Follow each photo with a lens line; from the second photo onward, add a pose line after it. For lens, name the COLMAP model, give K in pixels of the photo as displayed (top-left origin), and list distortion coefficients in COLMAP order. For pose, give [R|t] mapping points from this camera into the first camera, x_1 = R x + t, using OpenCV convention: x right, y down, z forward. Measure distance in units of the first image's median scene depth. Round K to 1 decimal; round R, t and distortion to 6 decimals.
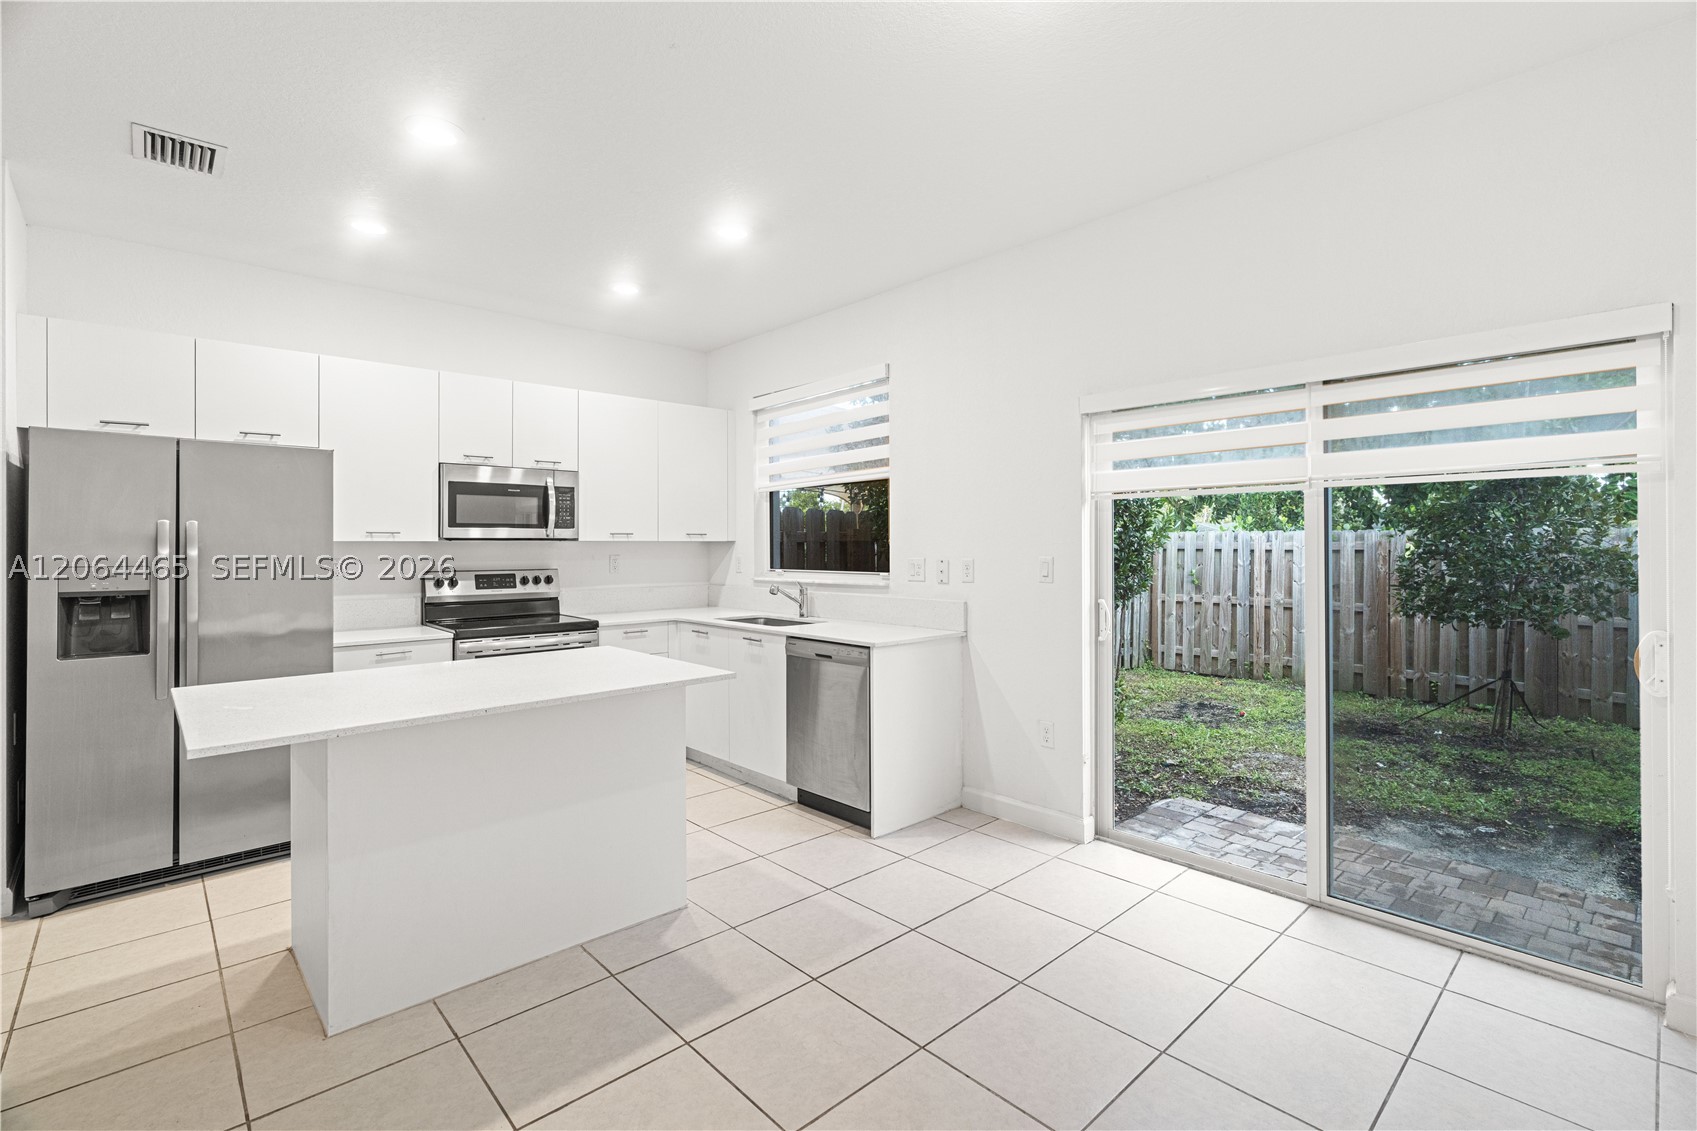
lens RADIAL K [[761.0, 0, 858.0], [0, 761.0, 552.4], [0, 0, 1]] dist [-0.004522, 0.002048]
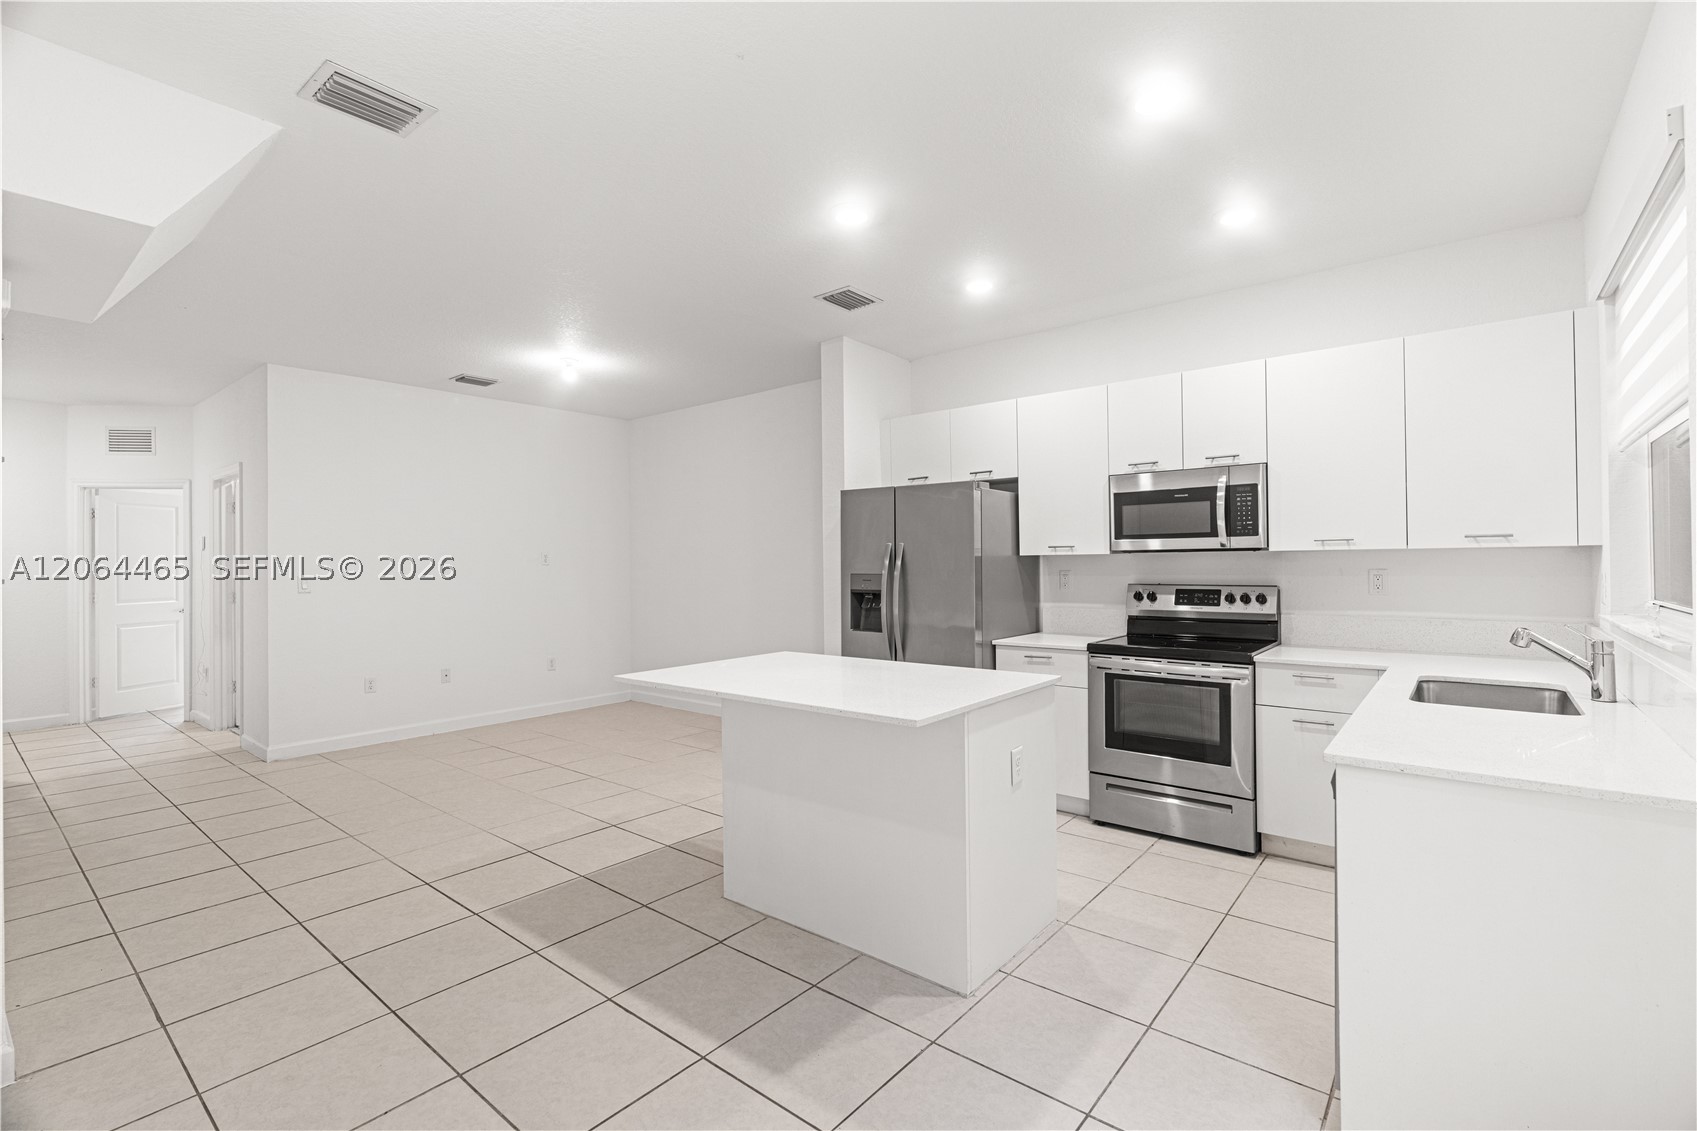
lens RADIAL K [[761.0, 0, 850.3], [0, 761.0, 560.0], [0, 0, 1]] dist [-0.004522, 0.002048]
pose [[0.128167, -0.002968, -0.991748, 0.403671], [0.003600, 0.999990, -0.002528, -0.005601], [0.991746, -0.003247, 0.128176, 0.535243]]
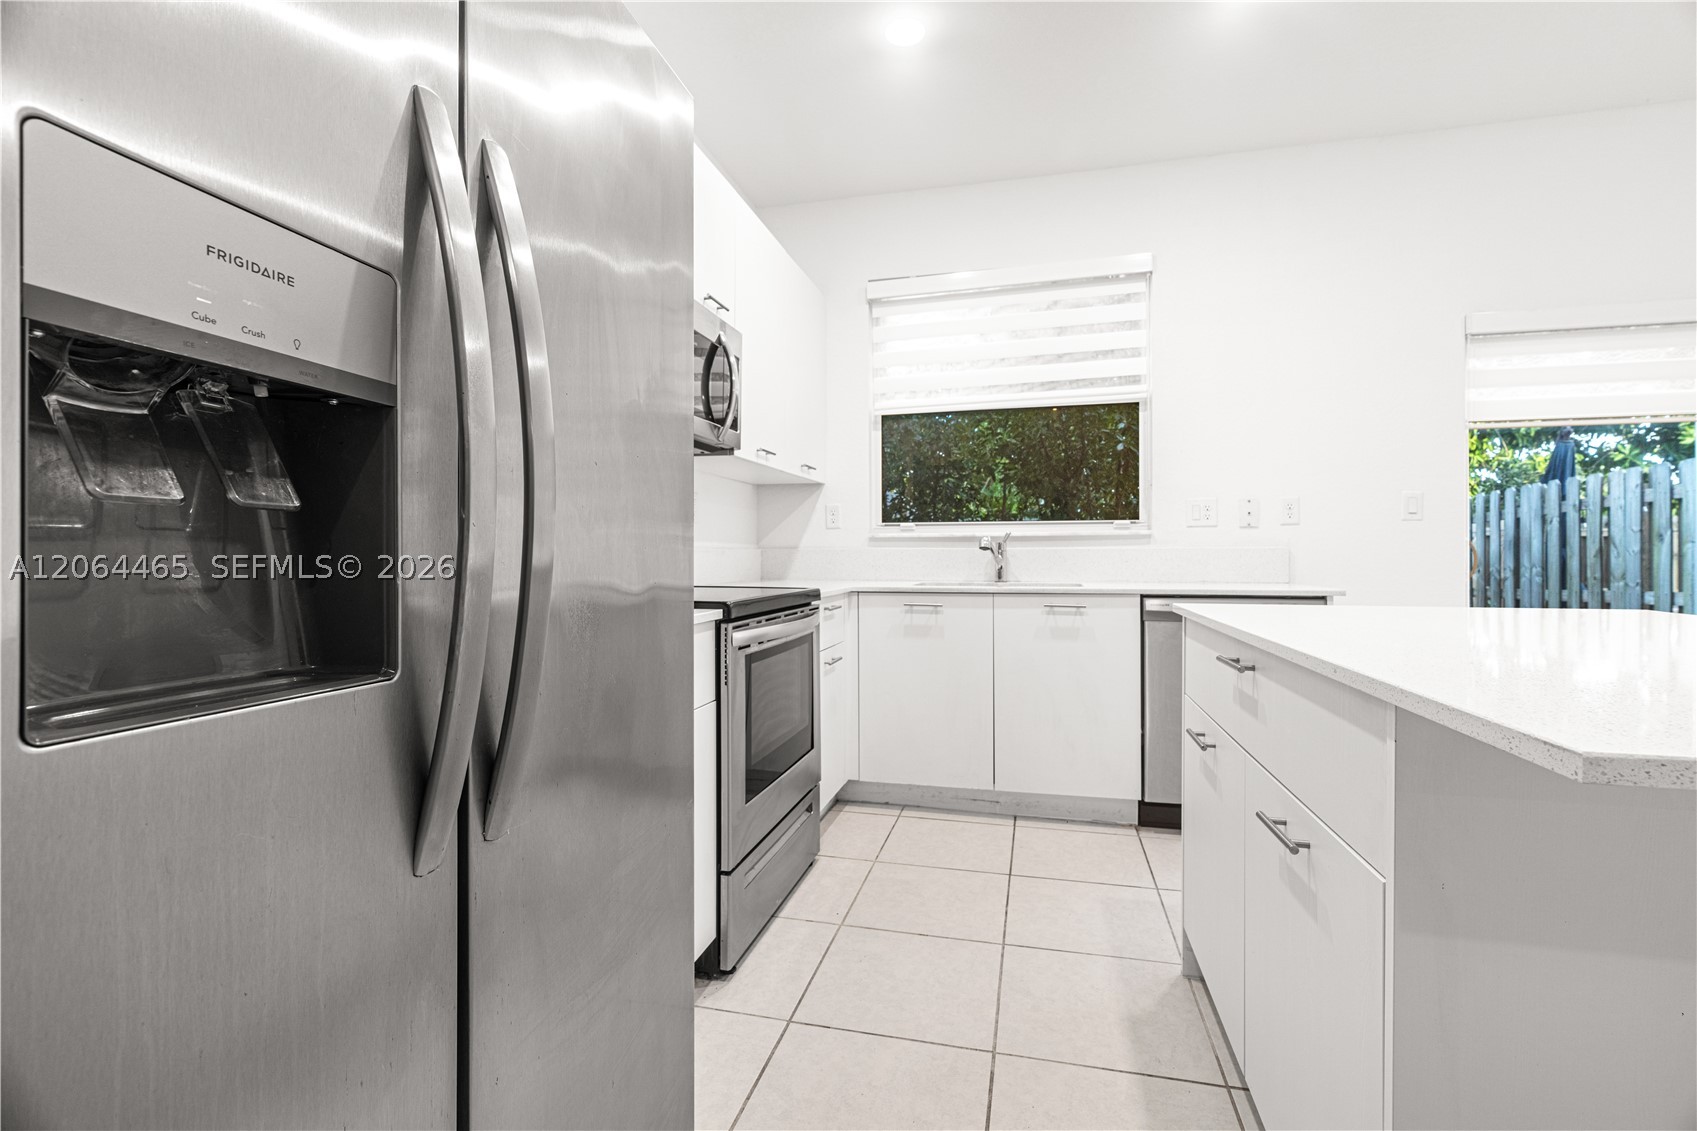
lens RADIAL K [[761.0, 0, 871.7], [0, 761.0, 552.8], [0, 0, 1]] dist [-0.004522, 0.002048]
pose [[0.831056, 0.002442, 0.556183, -0.681706], [0.003914, 0.999940, -0.010238, 0.073950], [-0.556174, 0.010685, 0.830997, 0.532187]]
